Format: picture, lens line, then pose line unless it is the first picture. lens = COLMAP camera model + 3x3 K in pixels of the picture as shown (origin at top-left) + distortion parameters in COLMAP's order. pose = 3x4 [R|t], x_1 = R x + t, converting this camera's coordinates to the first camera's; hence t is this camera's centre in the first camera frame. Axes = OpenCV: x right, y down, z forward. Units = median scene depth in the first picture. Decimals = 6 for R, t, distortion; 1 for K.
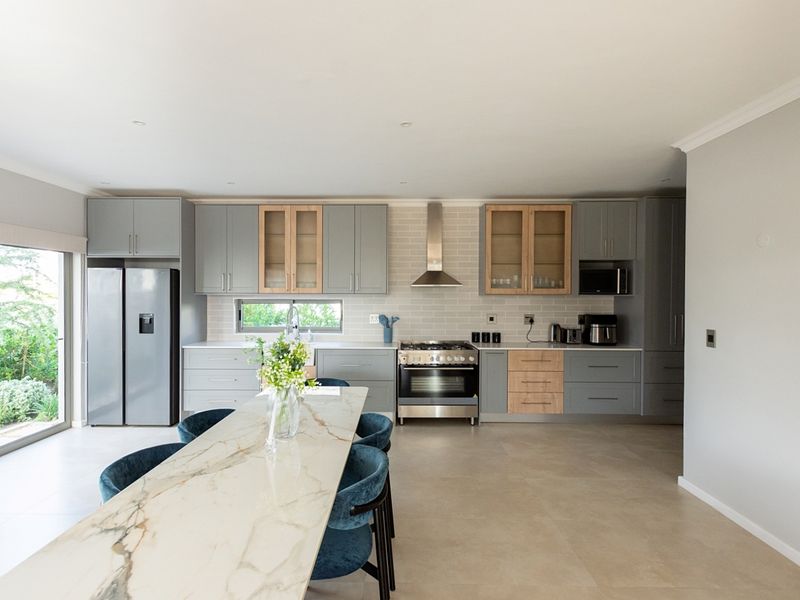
lens RADIAL K [[407.9, 0, 397.9], [0, 407.9, 296.3], [0, 0, 1]] dist [0.002923, 0.001048]
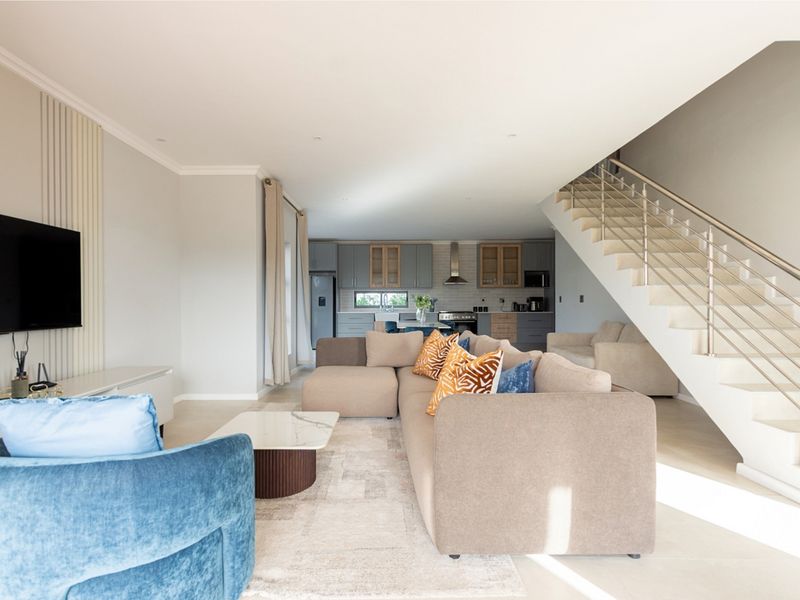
lens RADIAL K [[407.9, 0, 397.9], [0, 407.9, 296.3], [0, 0, 1]] dist [0.002923, 0.001048]
pose [[0.999950, -0.005708, 0.008271, -0.217113], [0.005879, 0.999767, -0.020758, 0.080206], [-0.008150, 0.020806, 0.999750, -1.055375]]
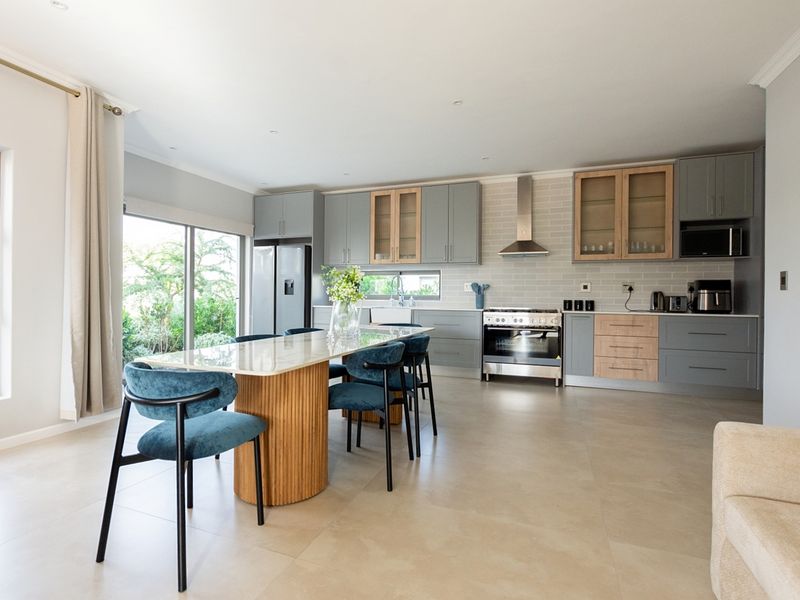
lens RADIAL K [[410.4, 0, 397.6], [0, 410.4, 290.5], [0, 0, 1]] dist [-0.005319, -0.000804]
pose [[0.936473, 0.001064, -0.350739, 0.160168], [-0.006572, 0.999873, -0.014514, 0.086525], [0.350679, 0.015897, 0.936361, -0.106624]]
